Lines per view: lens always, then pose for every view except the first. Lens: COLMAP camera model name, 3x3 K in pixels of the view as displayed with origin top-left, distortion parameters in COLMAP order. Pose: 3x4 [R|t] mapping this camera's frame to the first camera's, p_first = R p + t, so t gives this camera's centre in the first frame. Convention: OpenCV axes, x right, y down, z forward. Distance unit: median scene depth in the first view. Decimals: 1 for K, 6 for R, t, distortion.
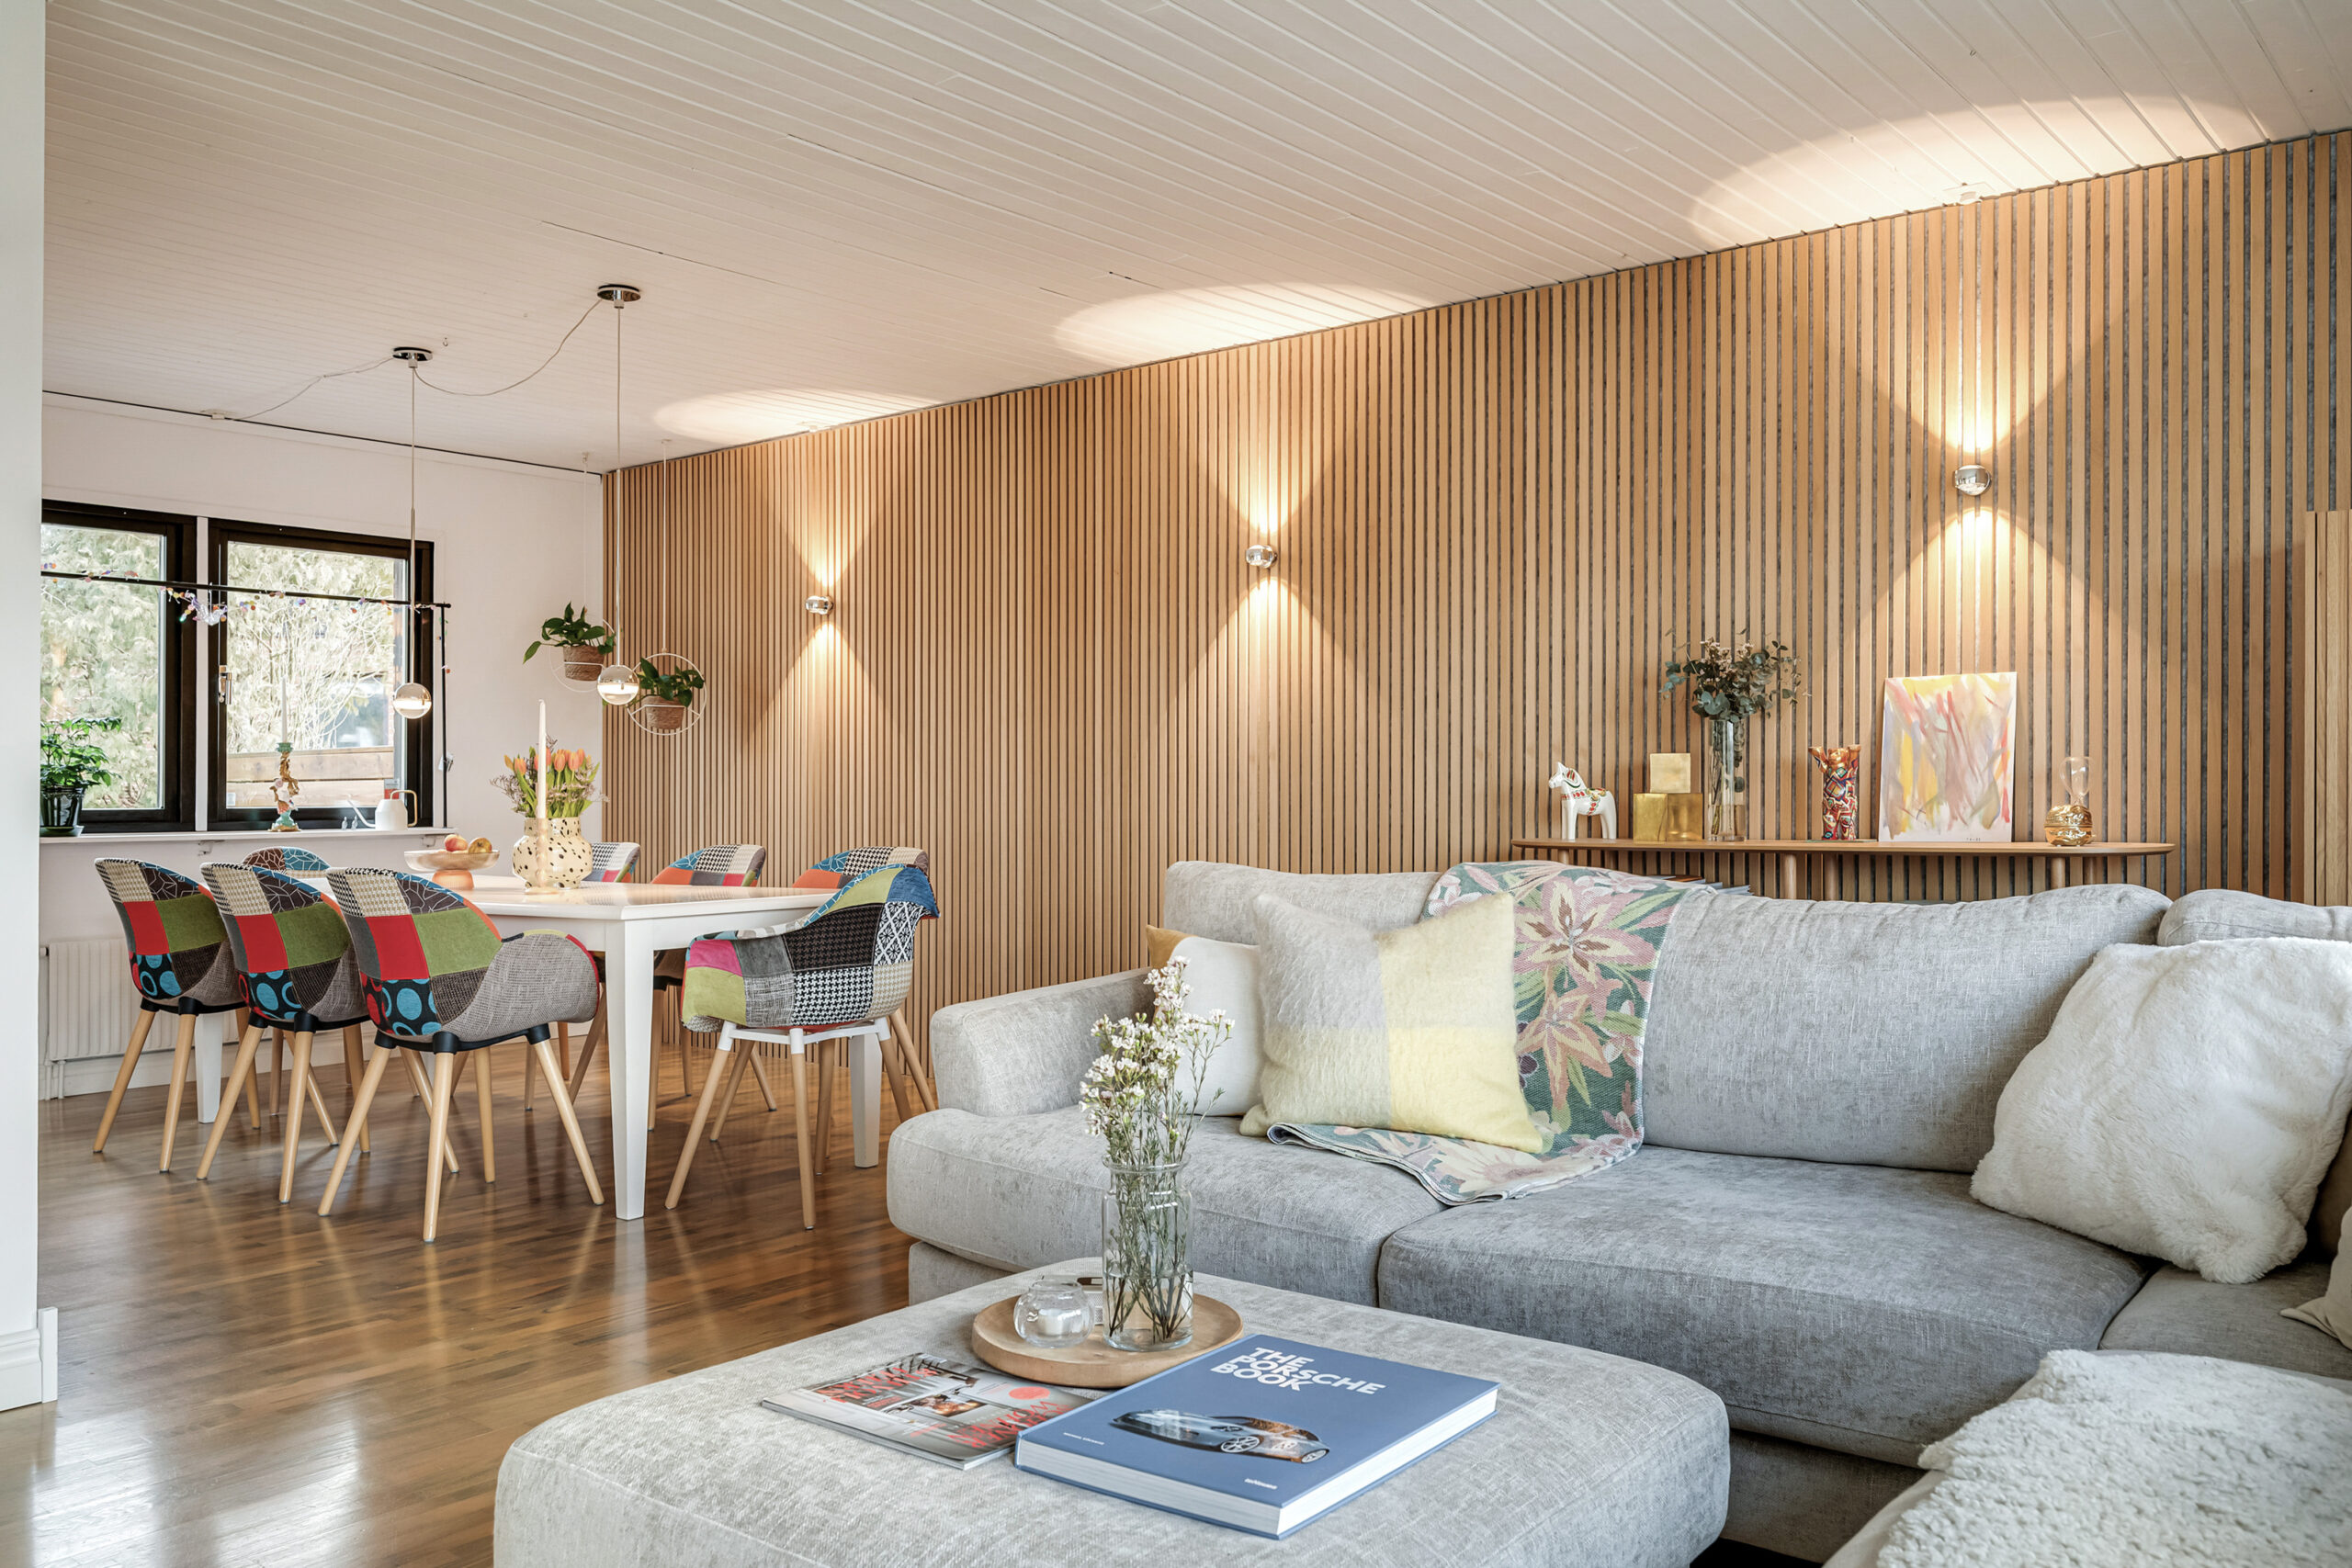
lens RADIAL K [[1774.4, 0, 1176.0], [0, 1774.4, 784.0], [0, 0, 1]] dist [-0.004934, -0.001127]
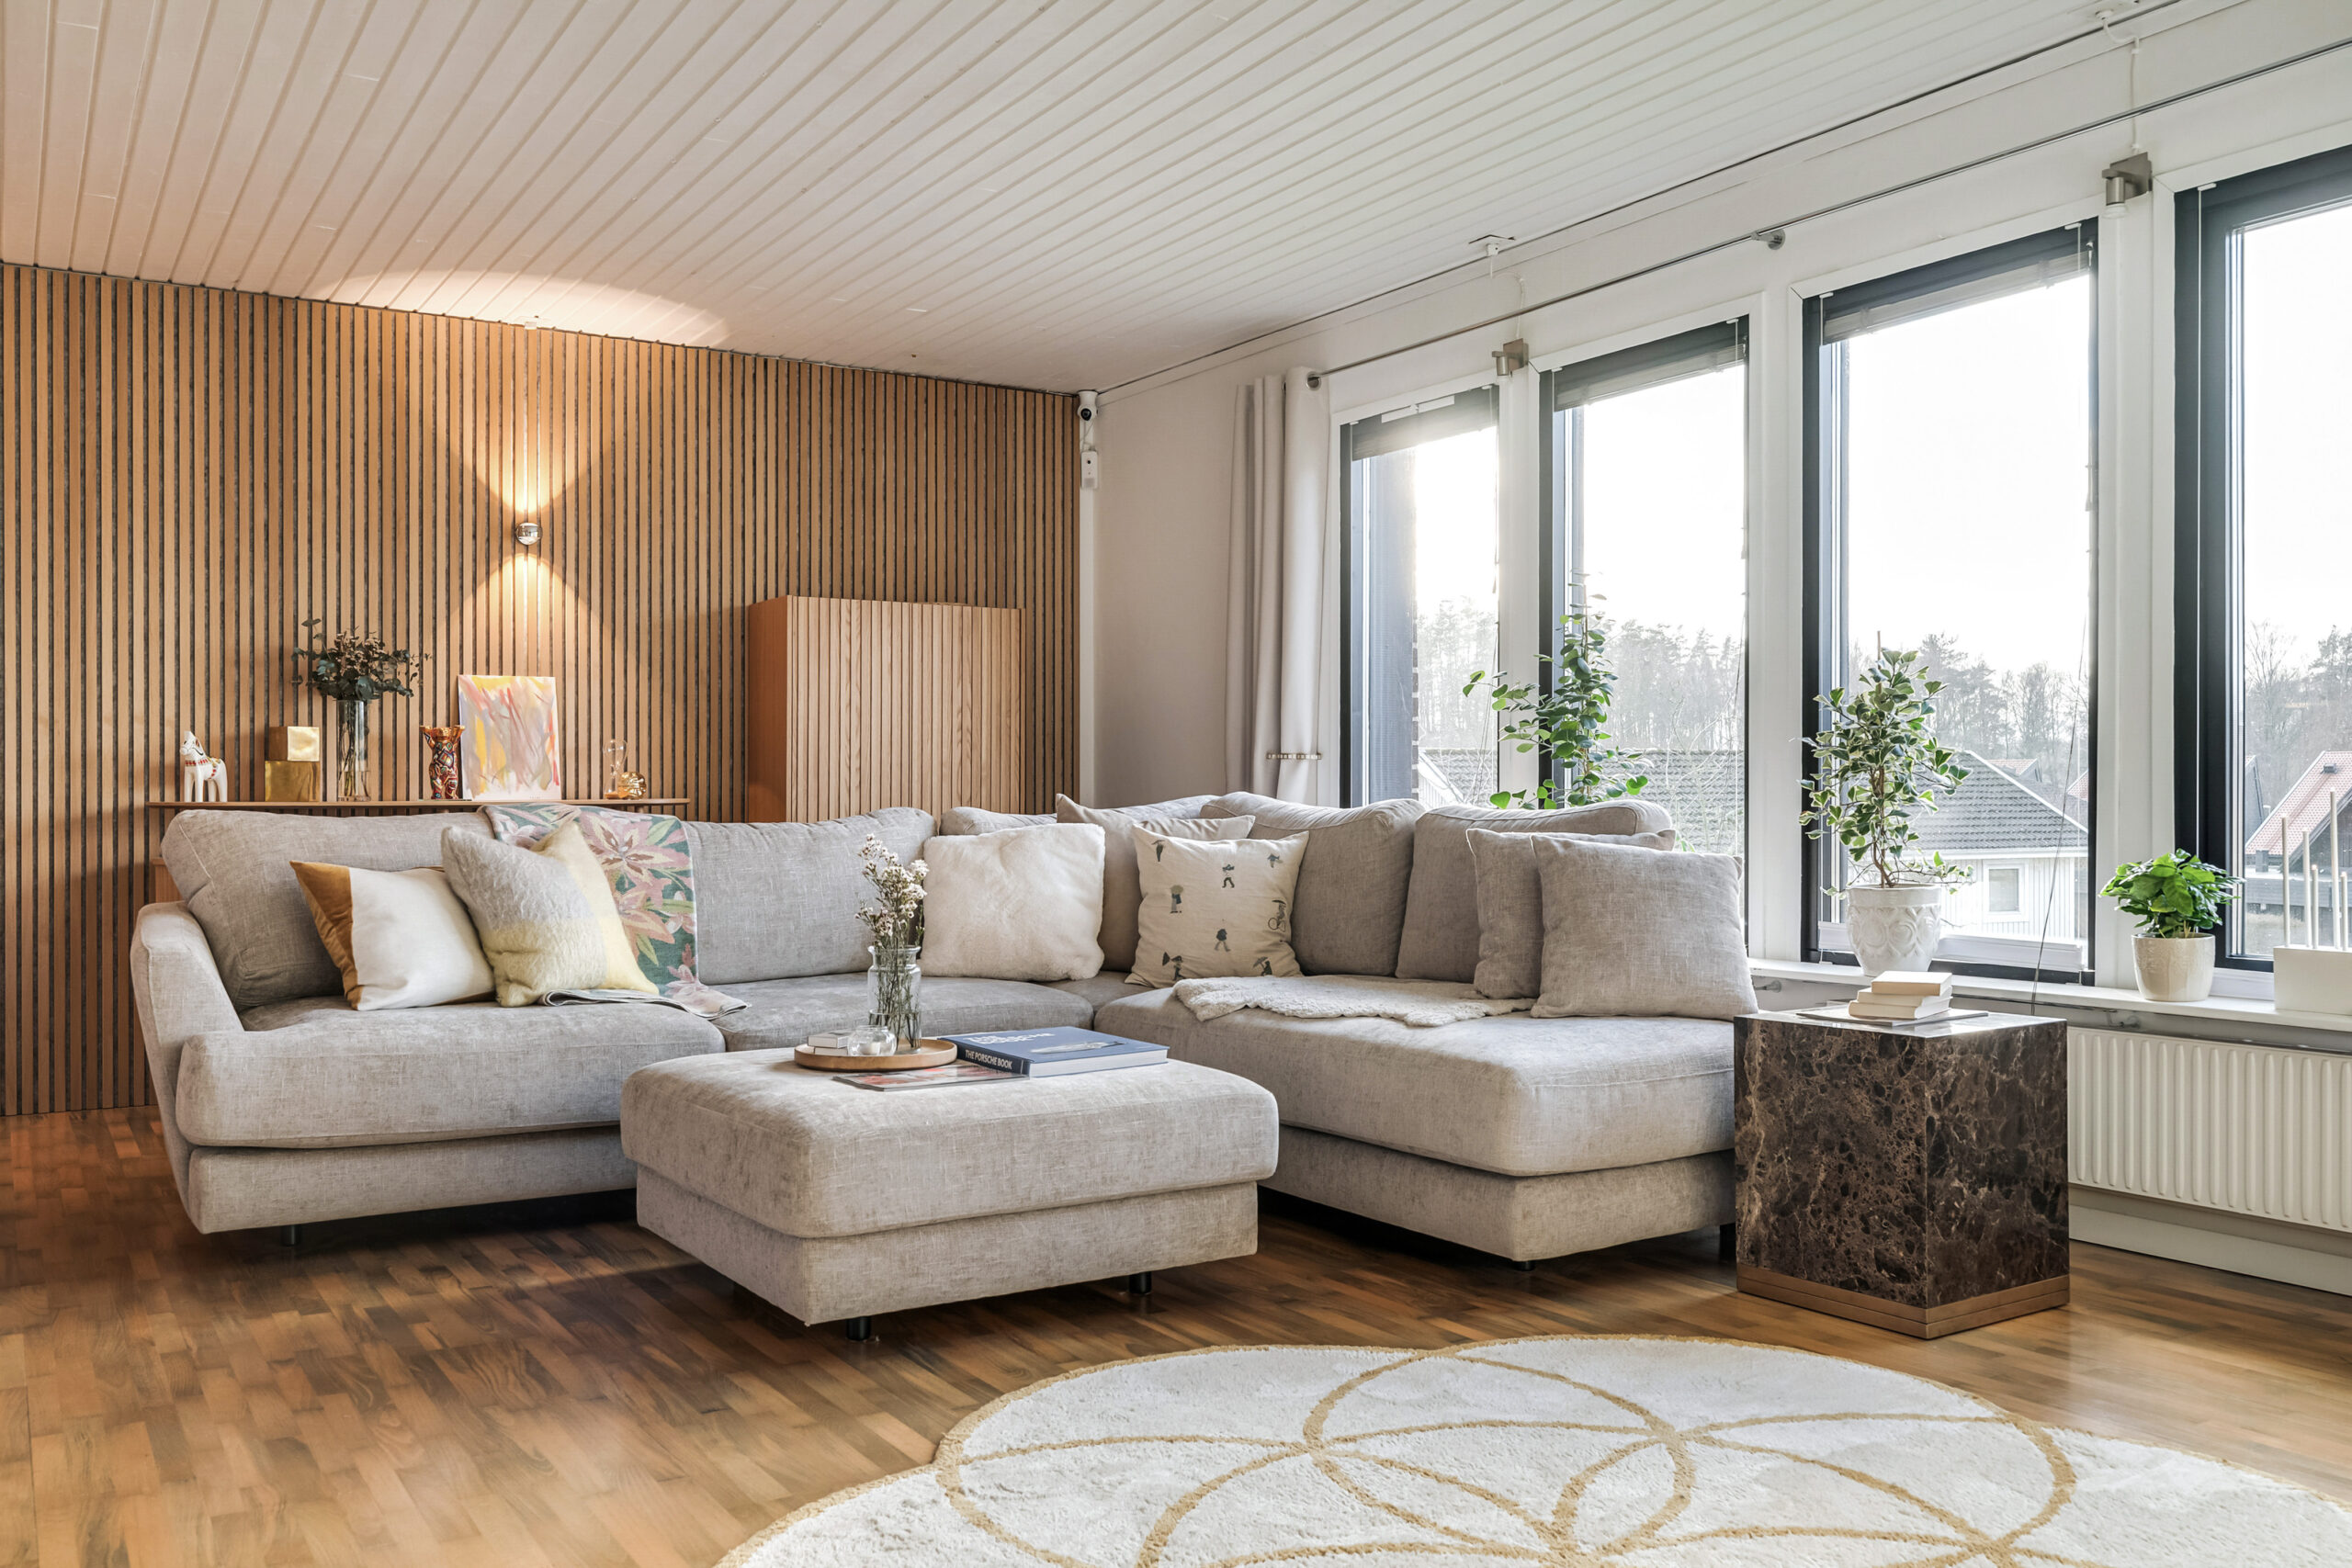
lens RADIAL K [[1774.4, 0, 1176.0], [0, 1774.4, 784.0], [0, 0, 1]] dist [-0.004934, -0.001127]
pose [[0.359379, 0.007832, 0.933159, -0.642408], [-0.007404, 0.999957, -0.005541, 0.024221], [-0.933162, -0.004918, 0.359422, 0.048853]]
